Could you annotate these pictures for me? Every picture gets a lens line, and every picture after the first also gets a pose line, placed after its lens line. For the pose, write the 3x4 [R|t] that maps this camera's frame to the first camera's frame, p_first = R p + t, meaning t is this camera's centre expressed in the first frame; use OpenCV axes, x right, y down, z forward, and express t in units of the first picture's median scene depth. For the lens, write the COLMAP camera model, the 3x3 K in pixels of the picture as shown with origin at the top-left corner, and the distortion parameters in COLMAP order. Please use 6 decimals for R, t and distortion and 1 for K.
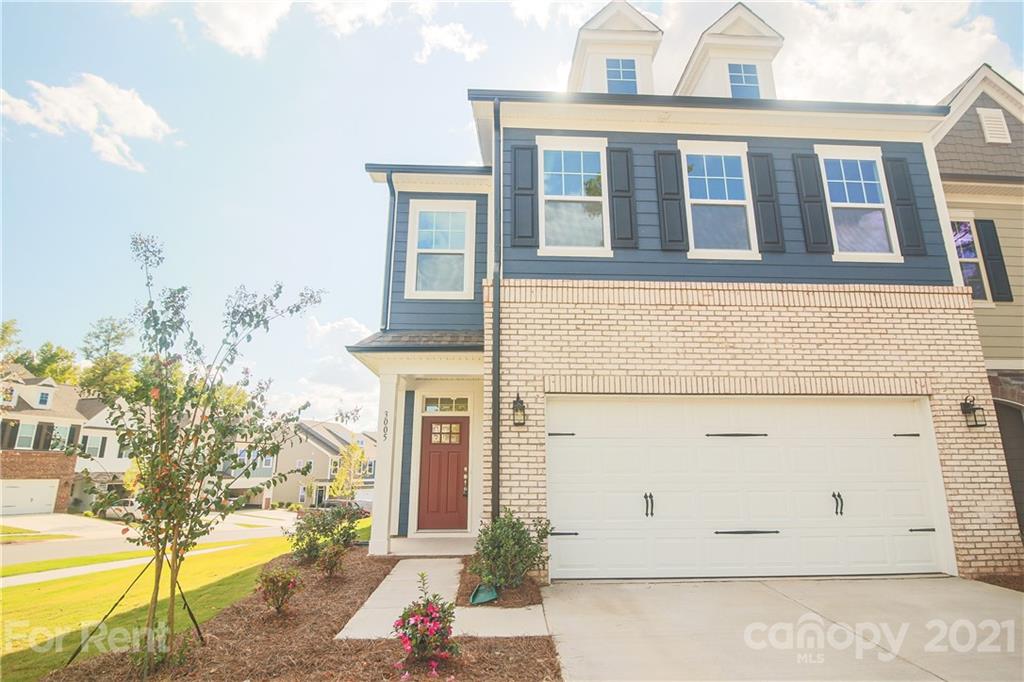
lens RADIAL K [[520.3, 0, 512.0], [0, 520.3, 341.0], [0, 0, 1]] dist [0.004887, -0.014185]
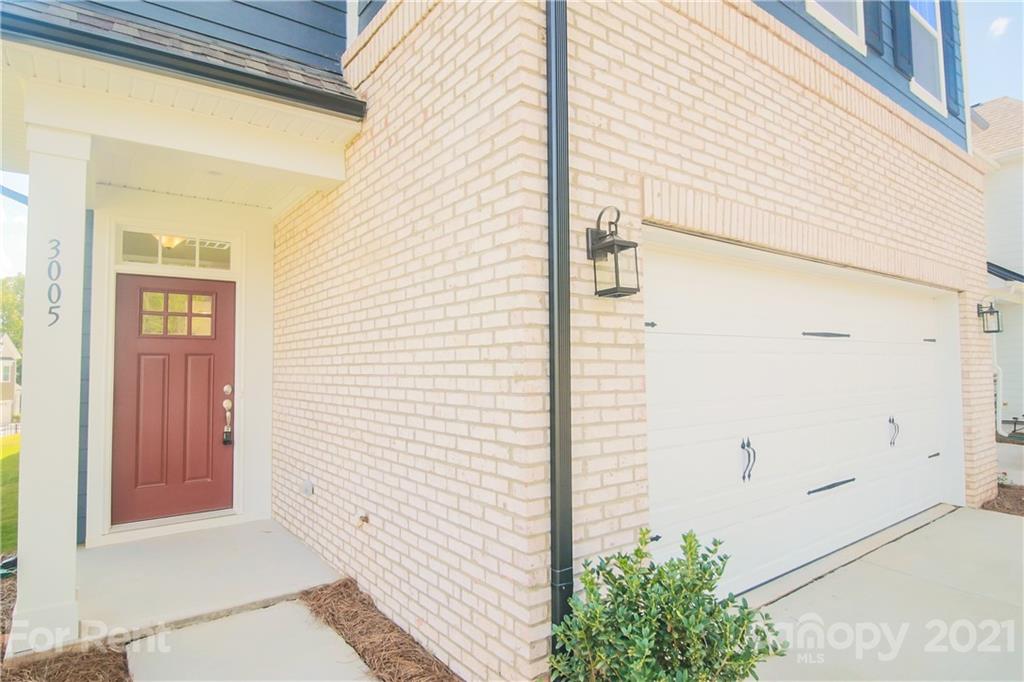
lens RADIAL K [[559.2, 0, 505.9], [0, 559.2, 343.1], [0, 0, 1]] dist [-0.002348, -0.000693]
pose [[0.825707, 0.015296, 0.563892, -0.229355], [-0.127726, 0.978740, 0.160480, 0.119957], [-0.549449, -0.204533, 0.810106, 0.607209]]
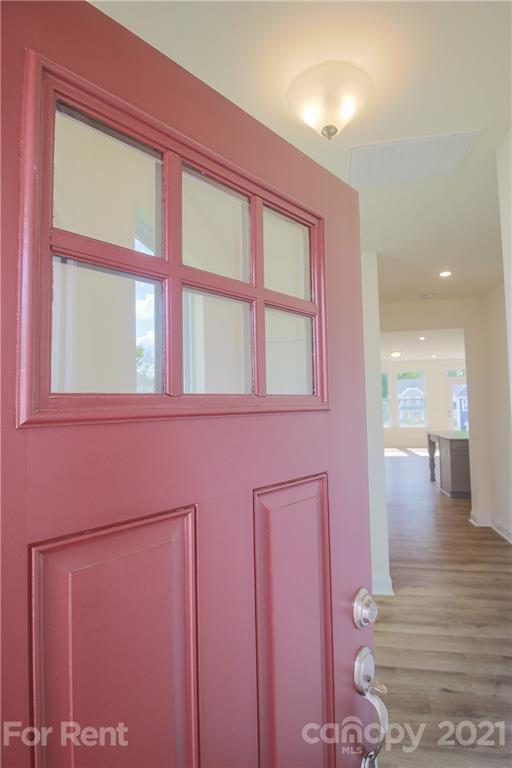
lens RADIAL K [[390.2, 0, 256.0], [0, 390.2, 384.0], [0, 0, 1]] dist [0.004887, -0.014185]
pose [[0.731675, 0.019213, 0.681383, -0.229374], [-0.147506, 0.980381, 0.130751, 0.253459], [-0.665502, -0.196175, 0.720154, 1.305057]]
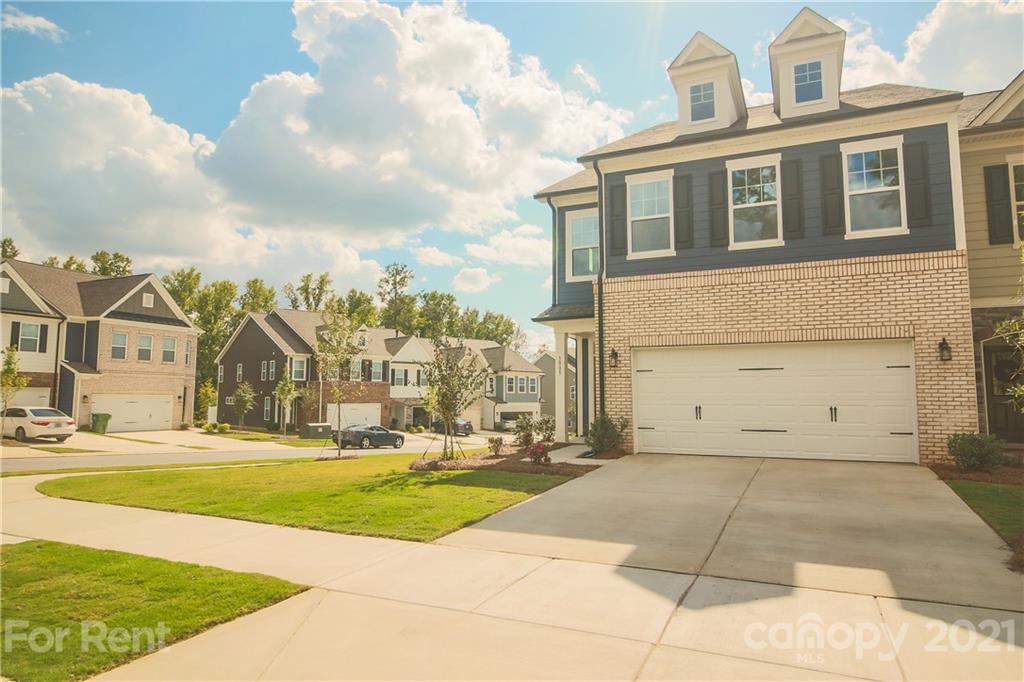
lens RADIAL K [[623.5, 0, 518.7], [0, 623.5, 338.8], [0, 0, 1]] dist [0.007809, 0.000277]
pose [[0.890801, -0.041451, -0.452500, 0.571828], [0.108591, 0.986396, 0.123417, -0.186577], [0.441228, -0.159078, 0.883183, -0.811015]]
